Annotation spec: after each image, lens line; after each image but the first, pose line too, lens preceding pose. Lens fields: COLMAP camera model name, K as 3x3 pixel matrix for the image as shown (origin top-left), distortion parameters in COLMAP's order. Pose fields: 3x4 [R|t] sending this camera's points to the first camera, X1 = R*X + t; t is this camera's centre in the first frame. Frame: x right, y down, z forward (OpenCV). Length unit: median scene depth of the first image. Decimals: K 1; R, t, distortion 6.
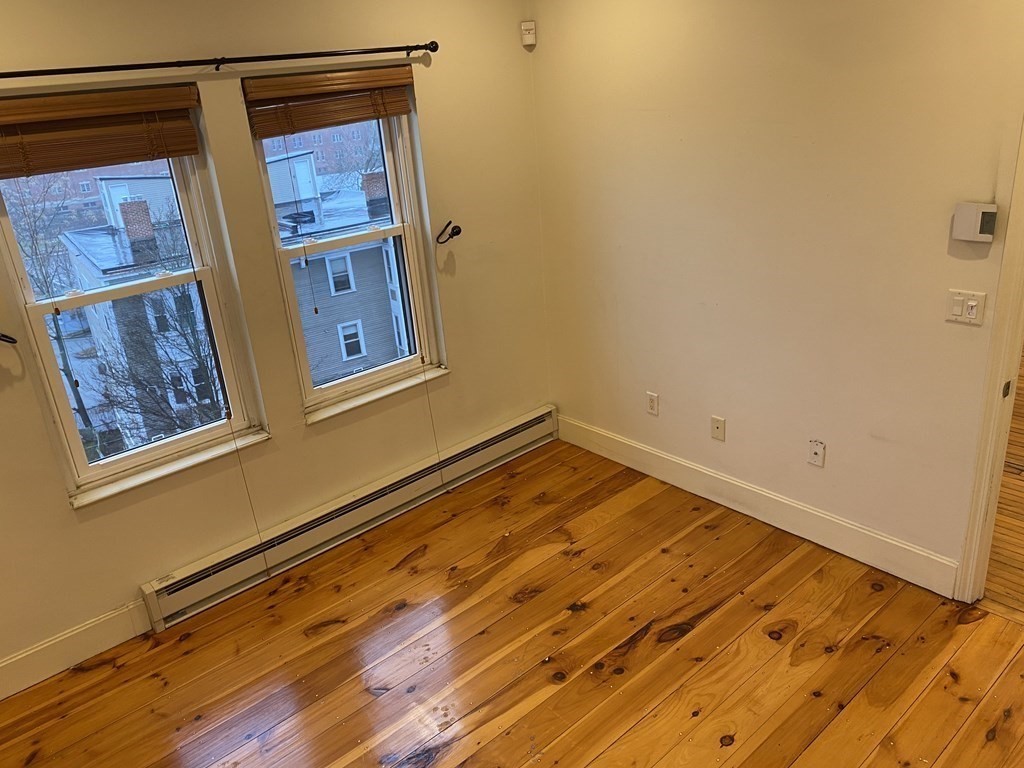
lens RADIAL K [[777.0, 0, 523.1], [0, 777.0, 366.7], [0, 0, 1]] dist [0.008957, -0.023090]
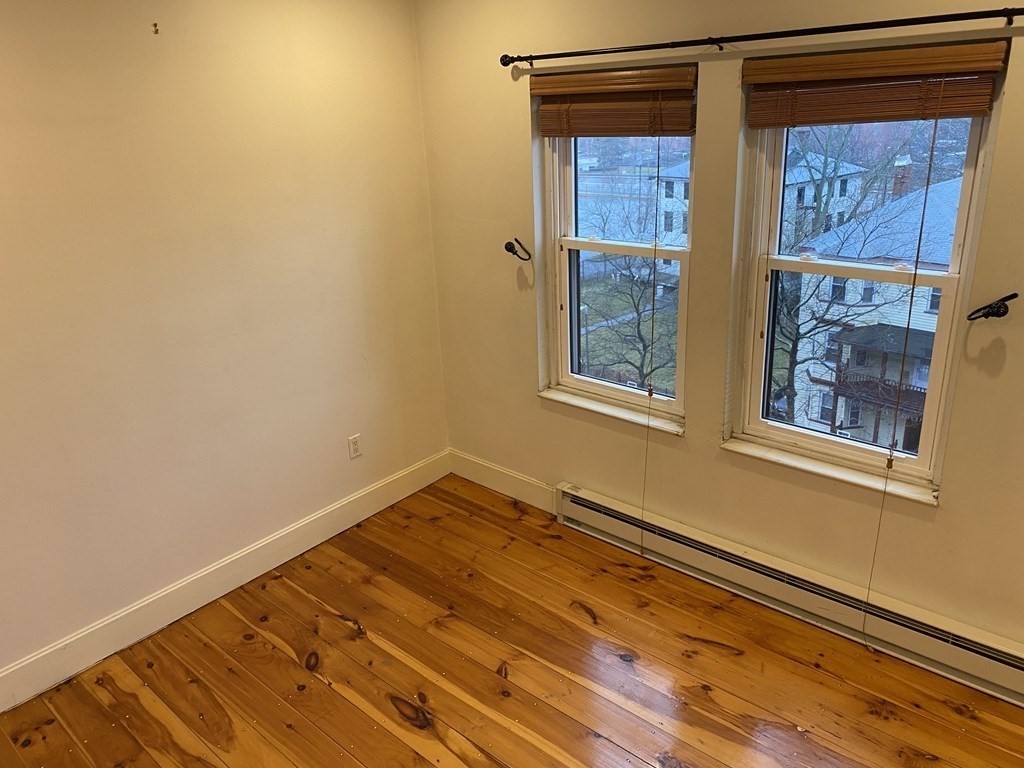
lens RADIAL K [[777.0, 0, 492.8], [0, 777.0, 366.4], [0, 0, 1]] dist [0.008957, -0.023090]
pose [[0.107828, 0.399936, -0.910178, 0.510097], [-0.312736, 0.882684, 0.350806, -0.258029], [0.943700, 0.246818, 0.220253, 0.565640]]
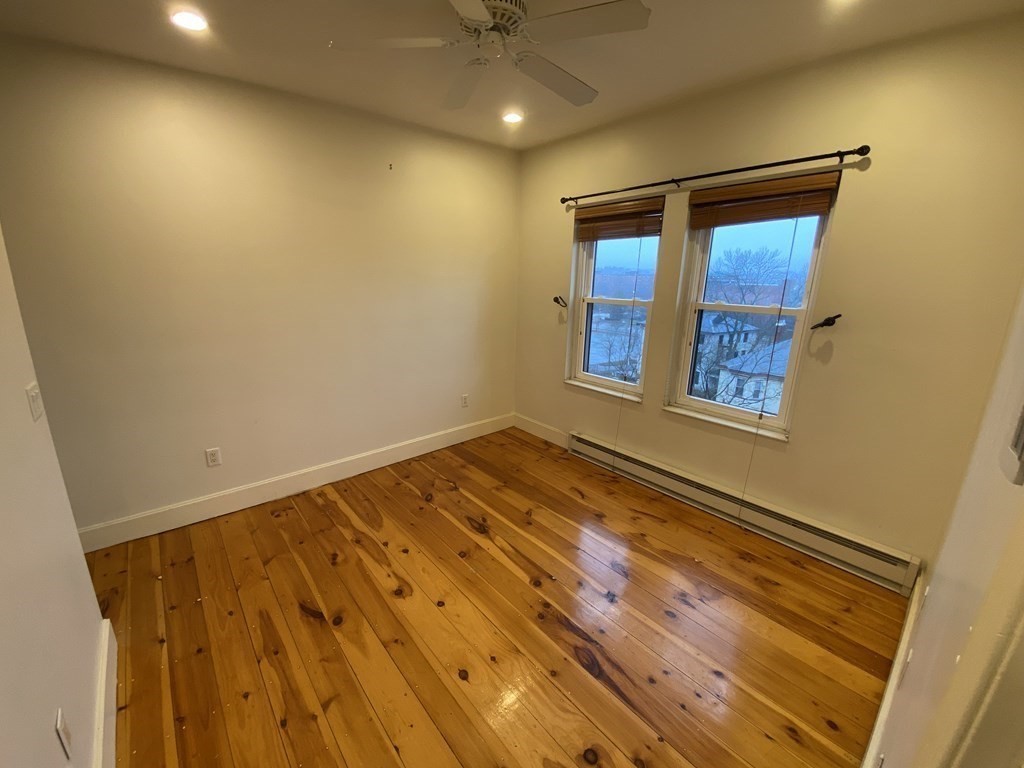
lens RADIAL K [[410.5, 0, 503.6], [0, 410.5, 382.8], [0, 0, 1]] dist [-0.000308, -0.013608]
pose [[-0.024289, 0.330166, -0.943610, 0.557166], [-0.368118, 0.874614, 0.315500, -0.129181], [0.929462, 0.355023, 0.100297, 0.626490]]
